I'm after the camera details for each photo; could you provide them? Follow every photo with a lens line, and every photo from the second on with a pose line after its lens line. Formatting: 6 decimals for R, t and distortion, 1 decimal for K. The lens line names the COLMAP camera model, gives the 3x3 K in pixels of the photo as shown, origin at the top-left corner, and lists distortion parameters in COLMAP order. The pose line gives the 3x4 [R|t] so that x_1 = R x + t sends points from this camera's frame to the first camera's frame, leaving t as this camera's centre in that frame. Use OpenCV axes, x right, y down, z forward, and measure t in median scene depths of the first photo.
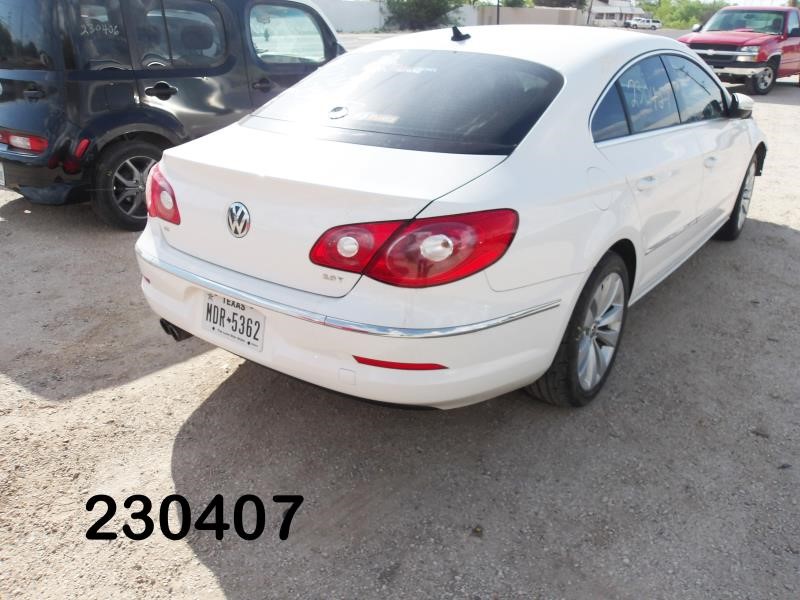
lens RADIAL K [[657.1, 0, 395.2], [0, 657.1, 303.6], [0, 0, 1]] dist [0.004135, -0.002293]
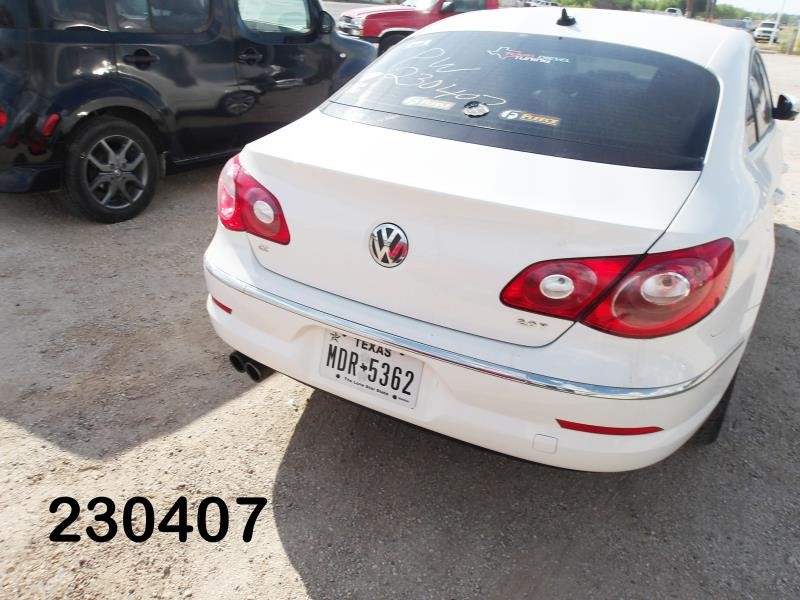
lens RADIAL K [[657.1, 0, 398.3], [0, 657.1, 304.0], [0, 0, 1]] dist [0.004135, -0.002293]
pose [[0.988212, -0.006410, 0.152957, -0.281373], [0.000387, 0.999225, 0.039371, -0.070581], [-0.153091, -0.038847, 0.987448, 0.172638]]
